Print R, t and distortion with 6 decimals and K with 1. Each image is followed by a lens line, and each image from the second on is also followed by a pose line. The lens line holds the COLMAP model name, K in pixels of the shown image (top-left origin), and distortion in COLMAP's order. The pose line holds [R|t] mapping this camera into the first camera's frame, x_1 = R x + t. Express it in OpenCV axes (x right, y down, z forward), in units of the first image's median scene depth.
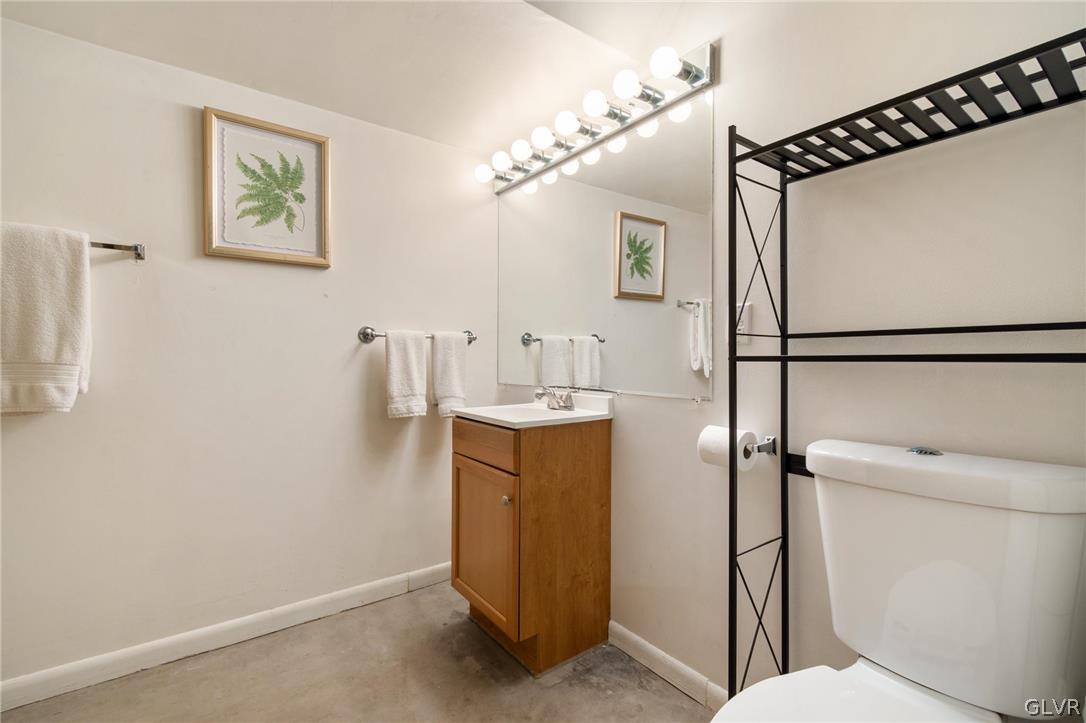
lens RADIAL K [[491.3, 0, 543.5], [0, 491.3, 361.4], [0, 0, 1]] dist [0.010068, -0.001195]
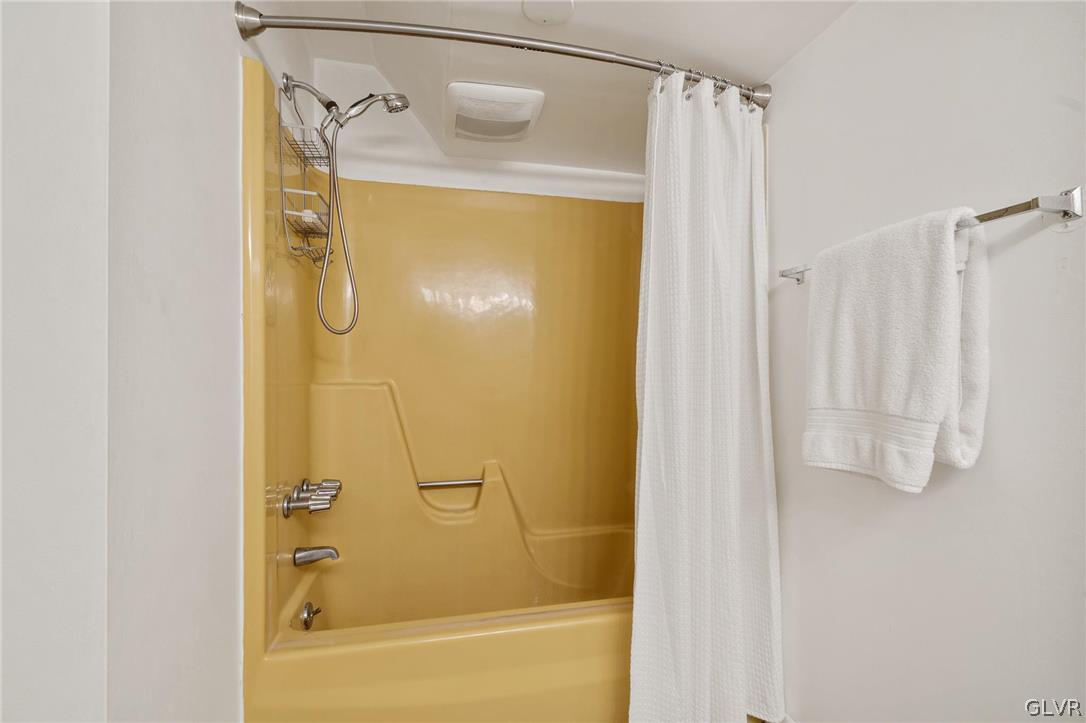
lens RADIAL K [[491.3, 0, 543.4], [0, 491.3, 365.3], [0, 0, 1]] dist [0.010068, -0.001195]
pose [[-0.425004, 0.002007, -0.905189, -0.162086], [-0.006247, 0.999967, 0.005150, -0.067047], [0.905170, 0.007843, -0.424978, 0.839380]]
